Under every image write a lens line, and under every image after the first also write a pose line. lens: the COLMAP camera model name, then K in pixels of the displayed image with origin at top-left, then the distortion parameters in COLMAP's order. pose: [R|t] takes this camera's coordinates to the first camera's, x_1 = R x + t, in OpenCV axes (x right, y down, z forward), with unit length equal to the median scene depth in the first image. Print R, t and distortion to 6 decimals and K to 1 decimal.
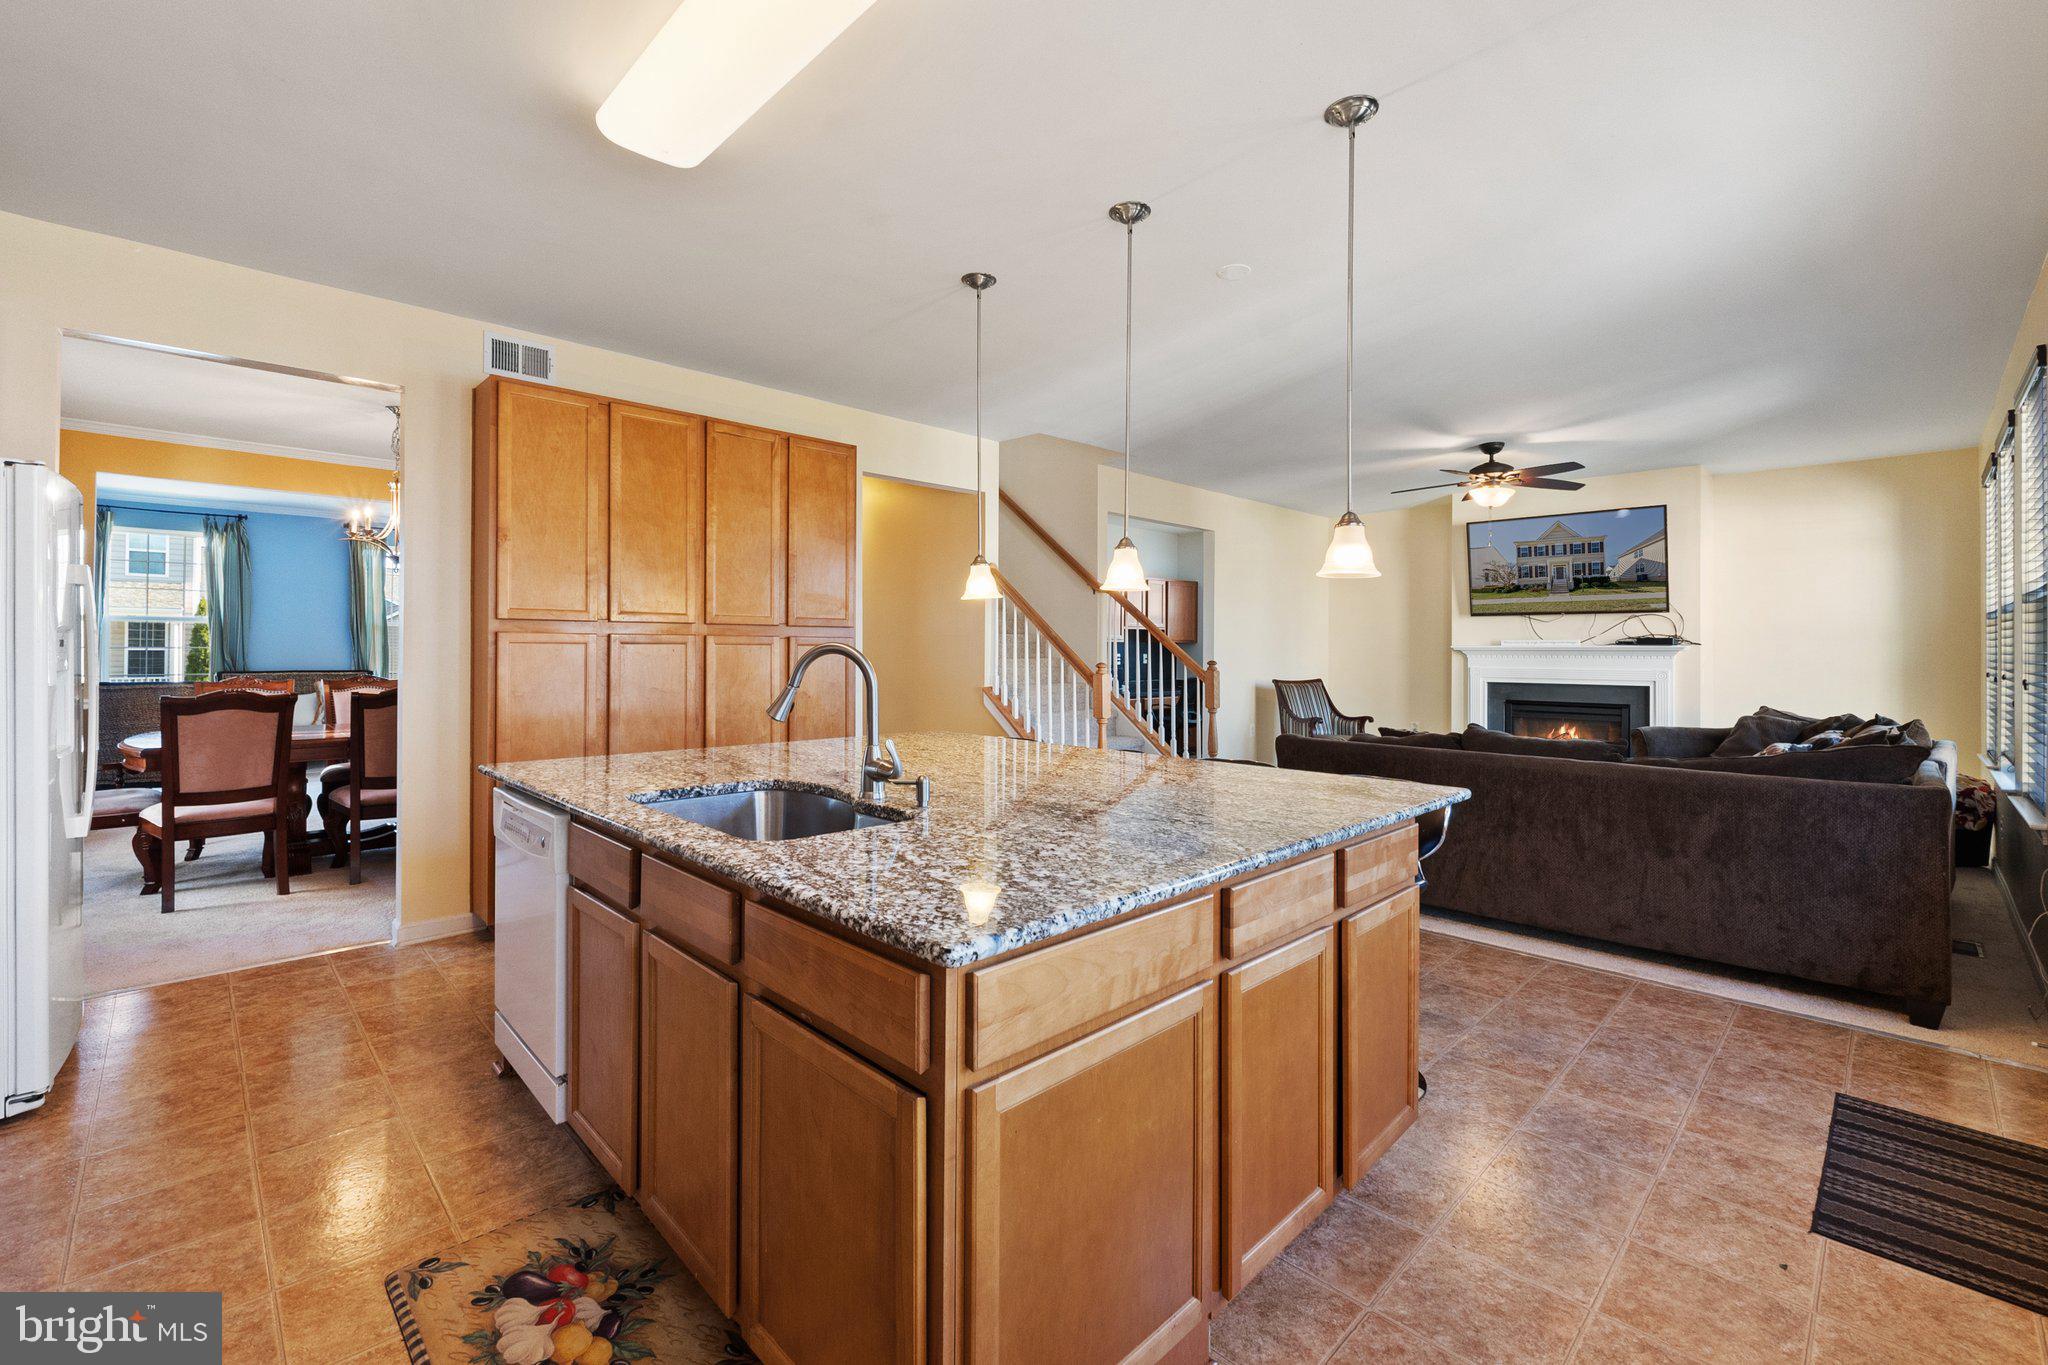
lens RADIAL K [[866.0, 0, 1036.6], [0, 866.0, 619.3], [0, 0, 1]] dist [-0.007261, 0.000901]
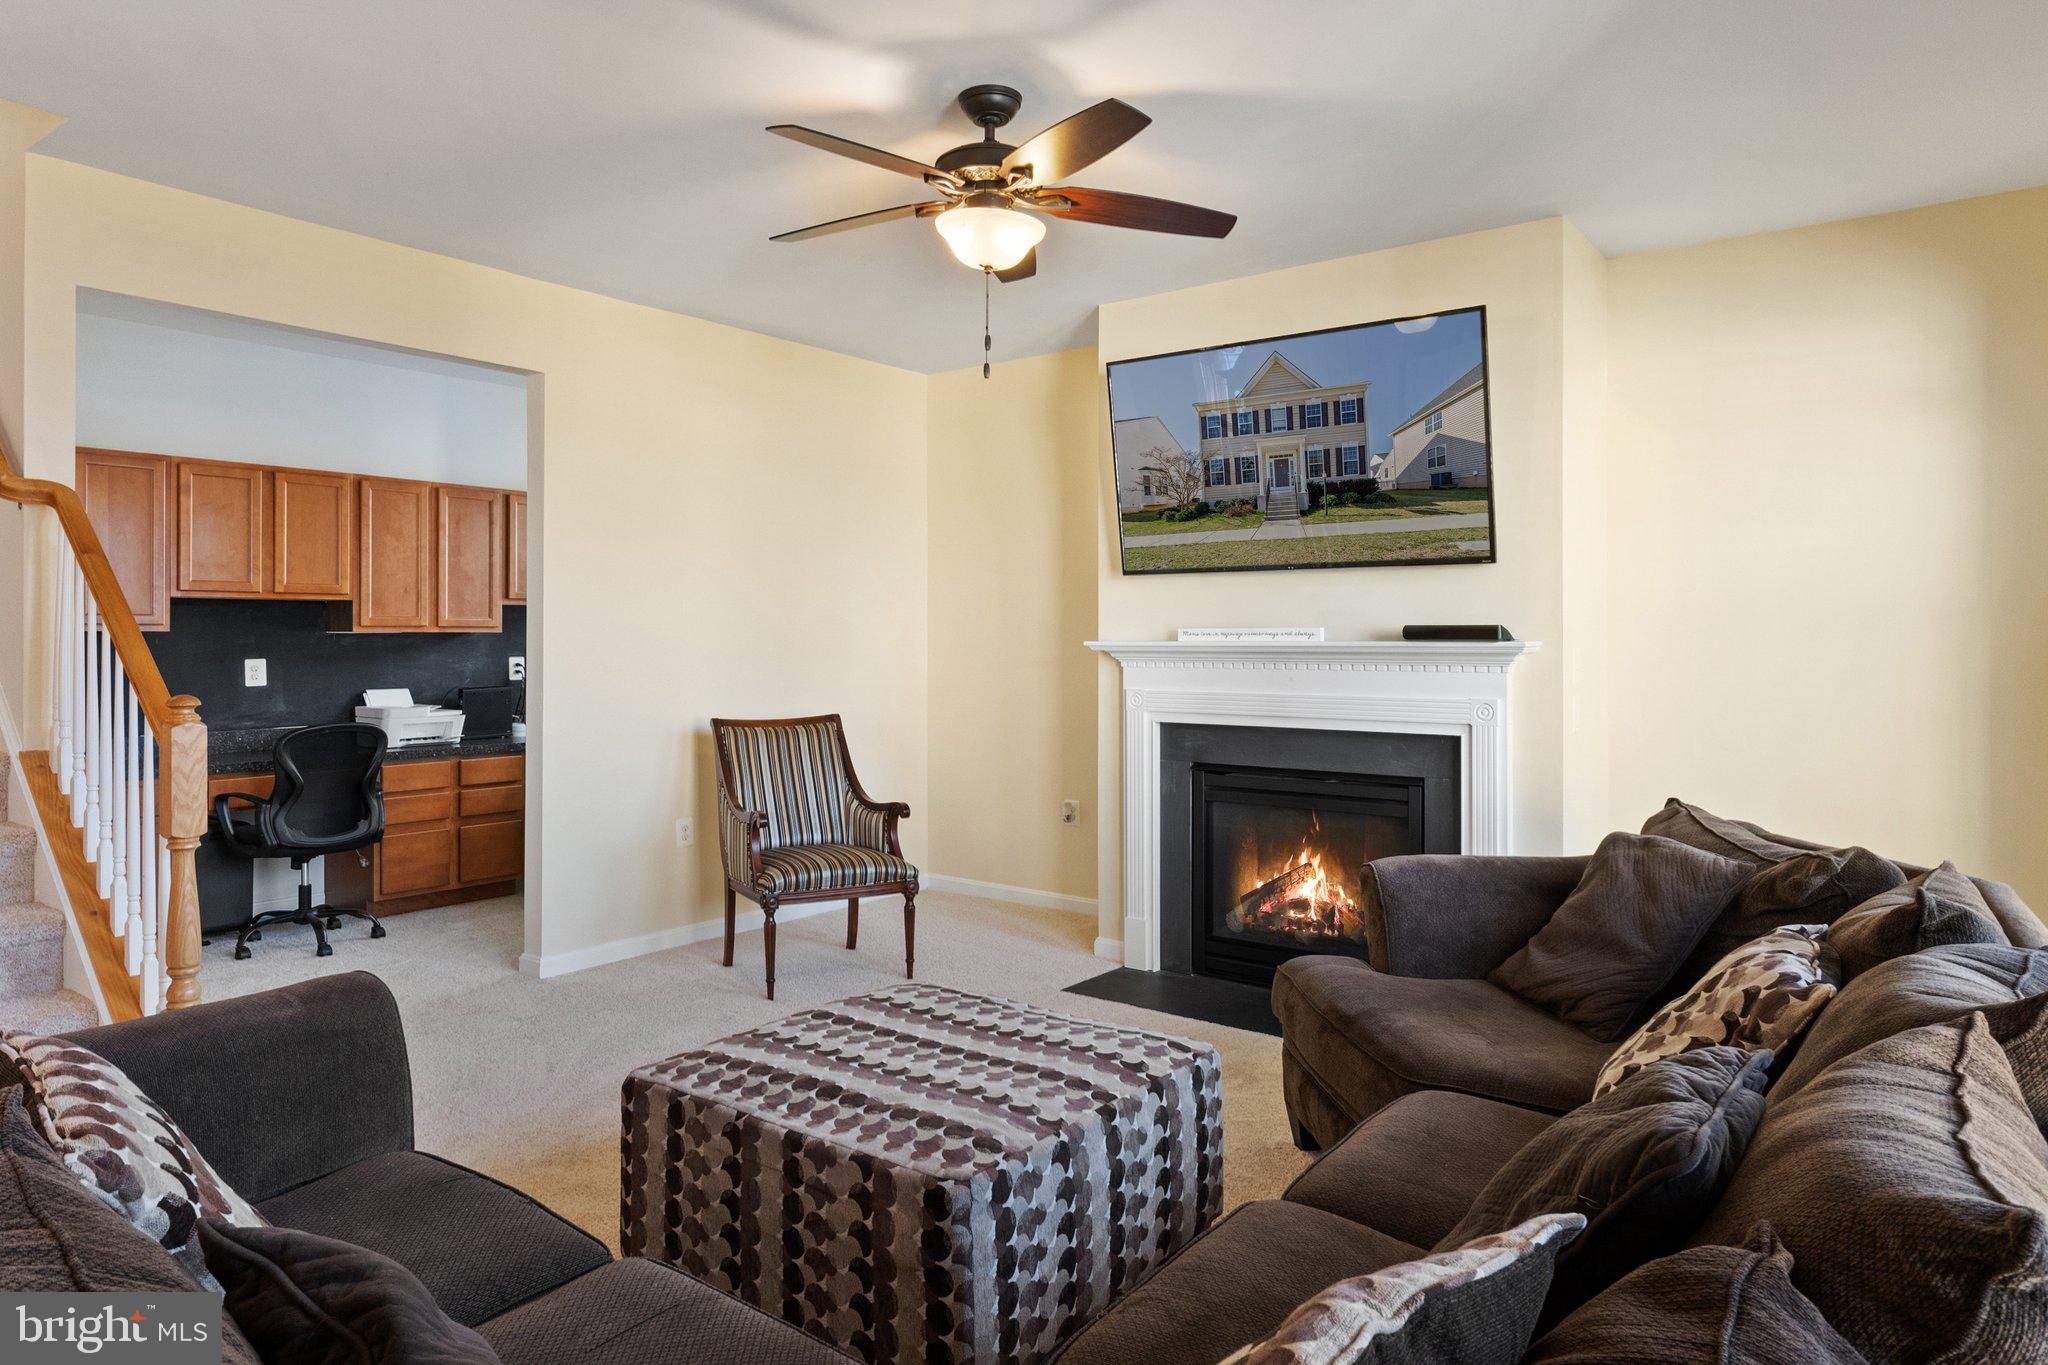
lens RADIAL K [[1249.1, 0, 1005.4], [0, 1249.1, 598.8], [0, 0, 1]] dist [-0.008180, 0.006637]
pose [[0.991808, -0.002764, 0.127709, 0.394107], [0.002091, 0.999983, 0.005404, 0.006142], [-0.127722, -0.005092, 0.991797, 0.400632]]
